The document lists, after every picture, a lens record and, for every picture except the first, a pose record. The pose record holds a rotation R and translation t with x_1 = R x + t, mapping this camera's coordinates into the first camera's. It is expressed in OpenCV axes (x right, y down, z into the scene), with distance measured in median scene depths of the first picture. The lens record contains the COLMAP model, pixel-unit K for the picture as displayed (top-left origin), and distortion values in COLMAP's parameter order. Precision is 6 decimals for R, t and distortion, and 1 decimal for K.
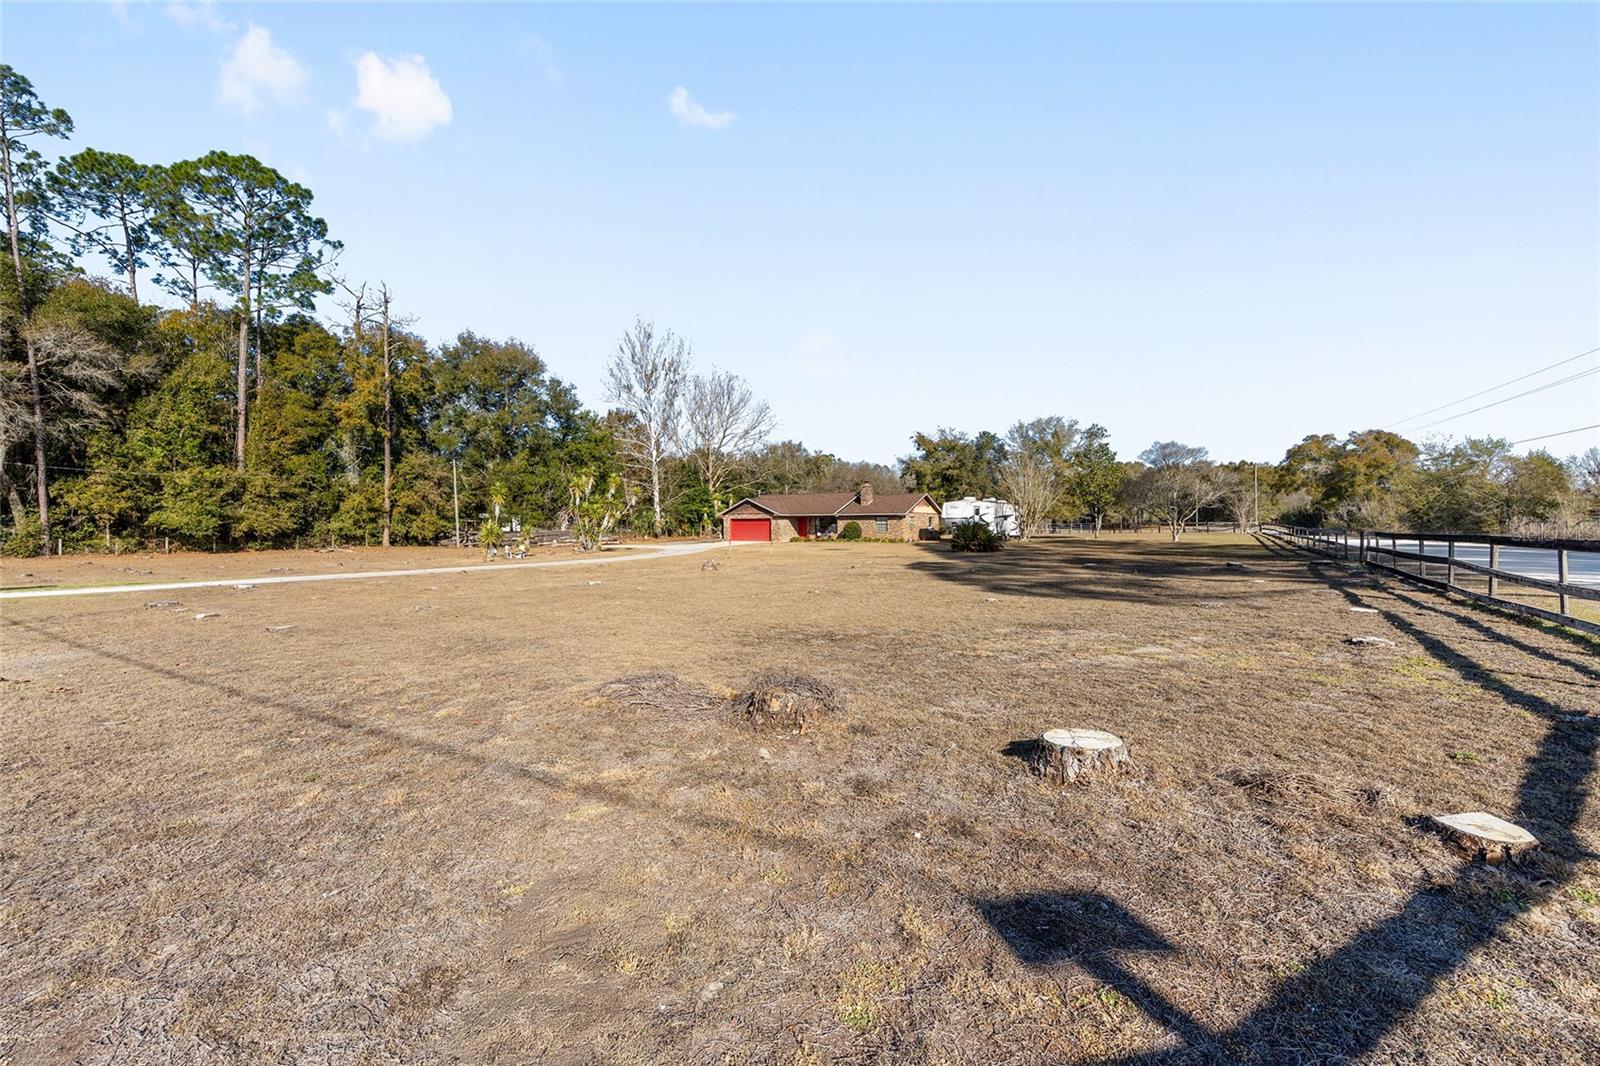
lens RADIAL K [[643.5, 0, 802.5], [0, 643.5, 533.1], [0, 0, 1]] dist [-0.000353, 0.000366]
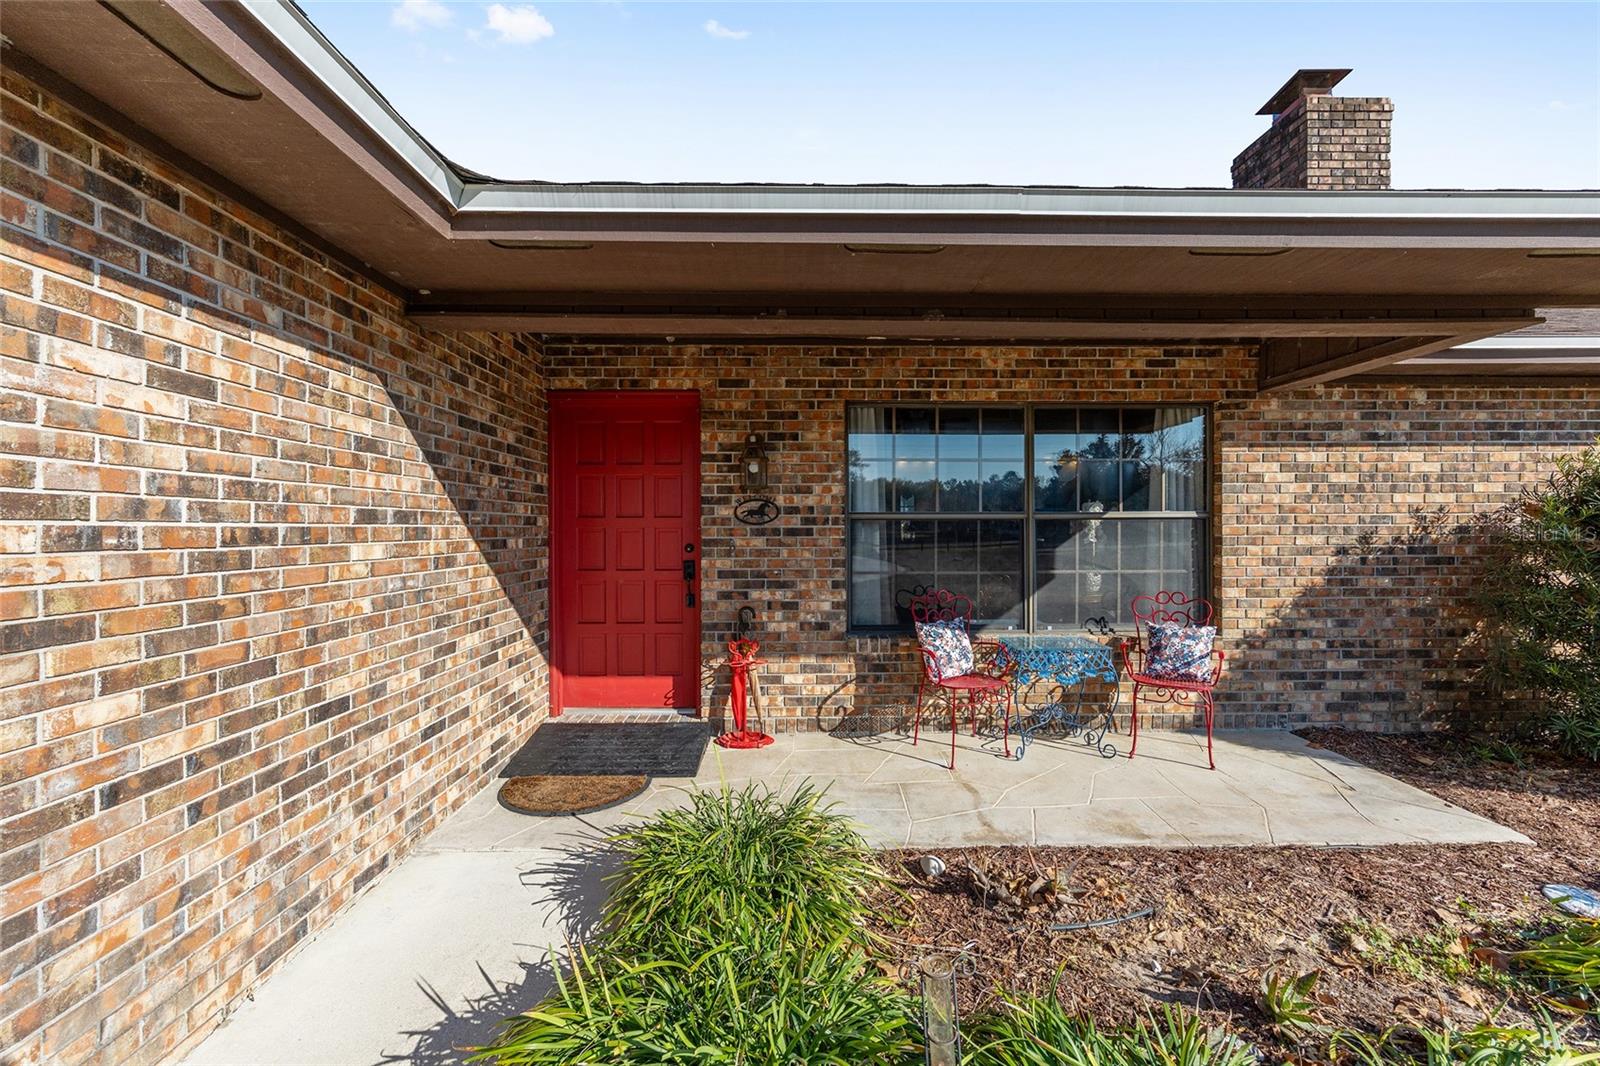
lens RADIAL K [[630.8, 0, 800.0], [0, 630.8, 533.0], [0, 0, 1]] dist [-0.001642, -0.000256]
pose [[0.830376, -0.003639, 0.557192, -0.023679], [0.006026, 0.999979, -0.002449, -0.010548], [-0.557171, 0.005391, 0.830380, 1.003653]]
